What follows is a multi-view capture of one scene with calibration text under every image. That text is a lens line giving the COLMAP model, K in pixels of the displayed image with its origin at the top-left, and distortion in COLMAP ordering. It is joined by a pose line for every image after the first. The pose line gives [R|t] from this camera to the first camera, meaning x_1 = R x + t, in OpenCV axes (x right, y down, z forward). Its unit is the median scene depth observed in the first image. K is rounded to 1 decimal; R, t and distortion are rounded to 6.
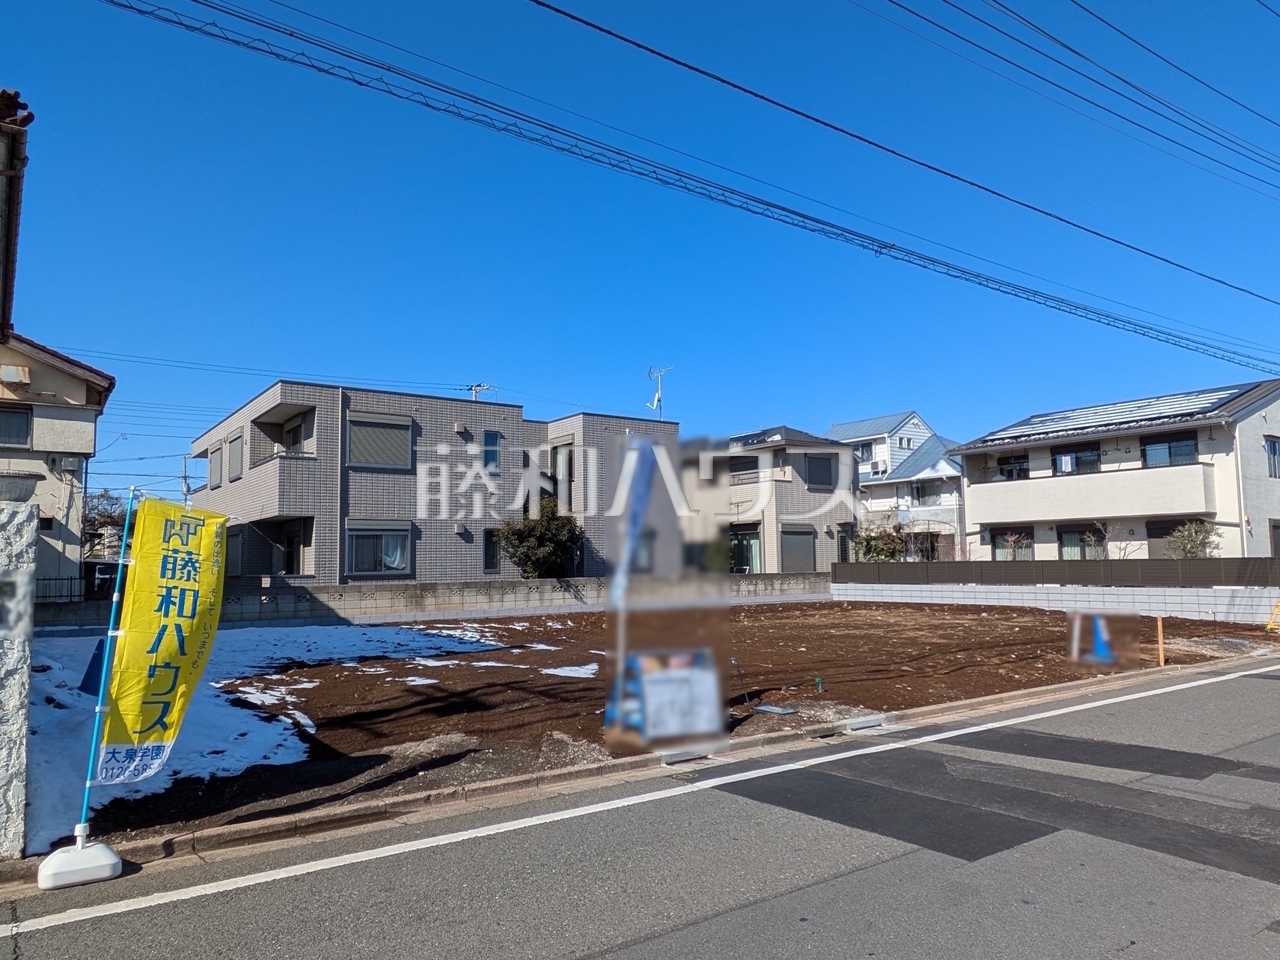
lens RADIAL K [[862.9, 0, 636.0], [0, 862.9, 494.9], [0, 0, 1]] dist [0.013200, -0.021443]
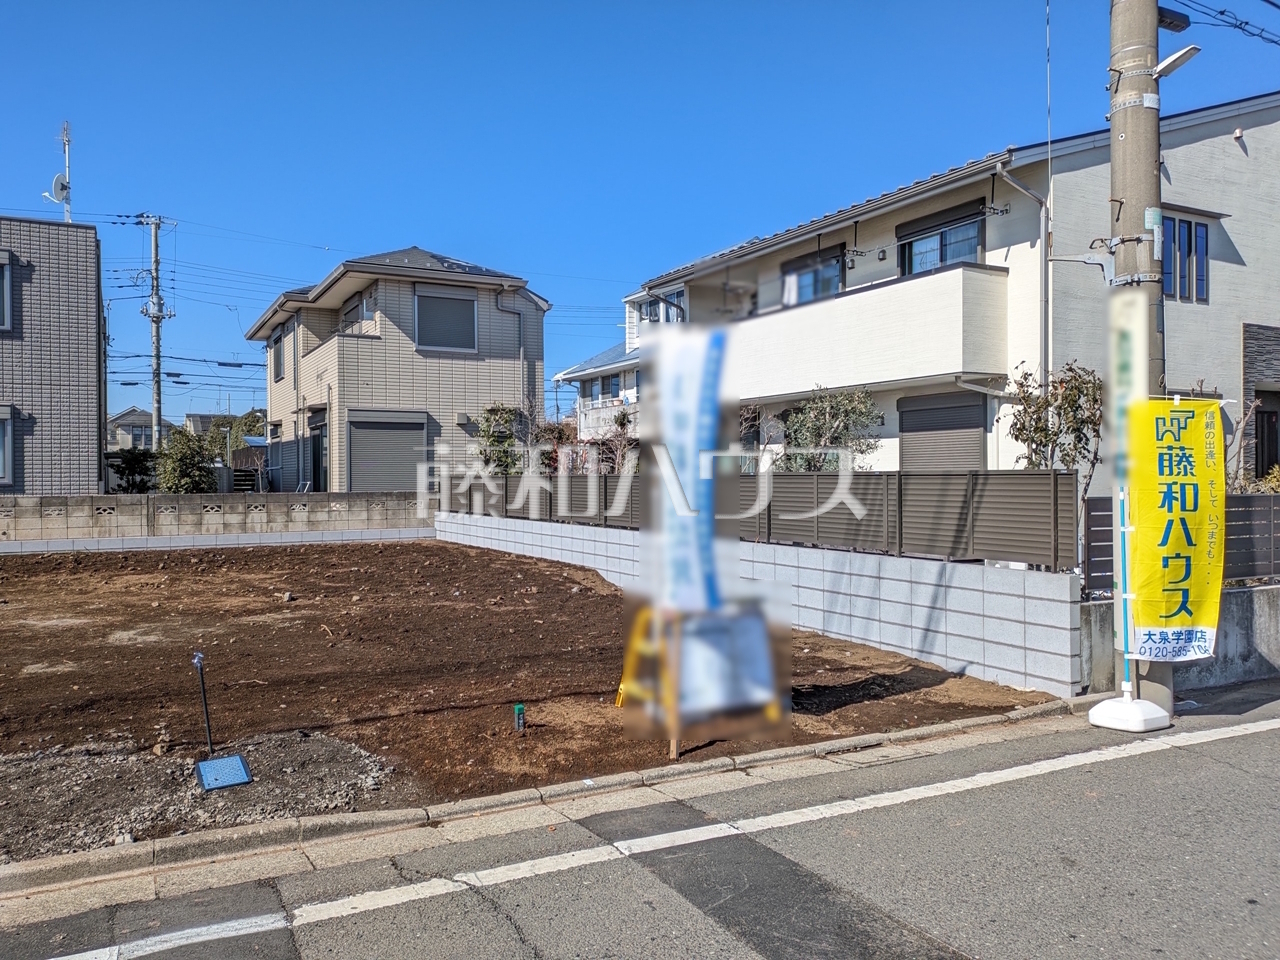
lens RADIAL K [[960.3, 0, 631.2], [0, 960.3, 479.3], [0, 0, 1]] dist [0.073911, -0.075113]
pose [[0.989796, 0.010021, -0.142142, 0.743726], [0.002056, 0.996416, 0.084566, 0.042729], [0.142480, -0.083995, 0.986227, 0.620037]]
